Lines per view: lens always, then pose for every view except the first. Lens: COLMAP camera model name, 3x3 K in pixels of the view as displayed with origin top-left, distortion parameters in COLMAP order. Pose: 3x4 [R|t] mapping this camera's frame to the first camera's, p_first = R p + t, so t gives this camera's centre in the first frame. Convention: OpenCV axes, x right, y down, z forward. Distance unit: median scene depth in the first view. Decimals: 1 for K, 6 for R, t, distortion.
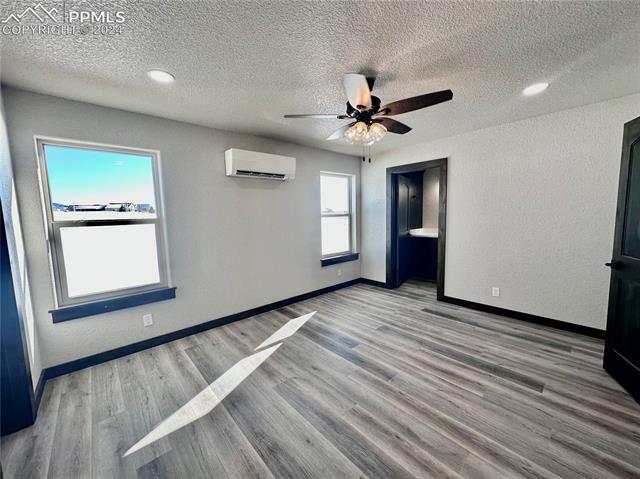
lens RADIAL K [[257.0, 0, 320.0], [0, 257.0, 239.5], [0, 0, 1]] dist [-0.001030, -0.000125]
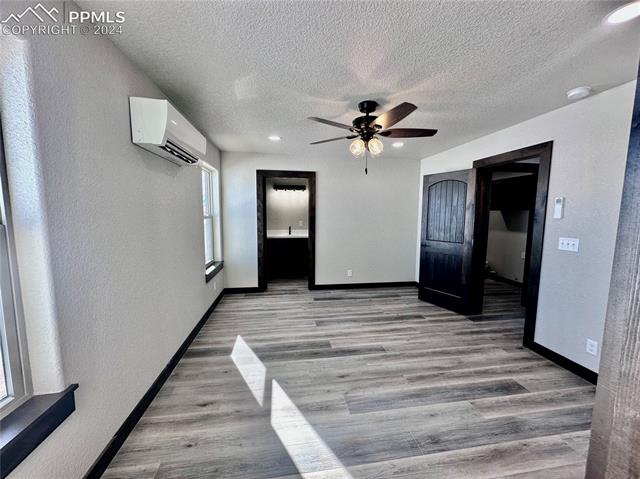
lens RADIAL K [[257.0, 0, 320.0], [0, 257.0, 239.5], [0, 0, 1]] dist [-0.001030, -0.000125]
pose [[0.537214, -0.058109, 0.841442, -0.668925], [0.064262, 0.997544, 0.027861, -0.036302], [-0.840995, 0.039105, 0.539629, 0.415439]]
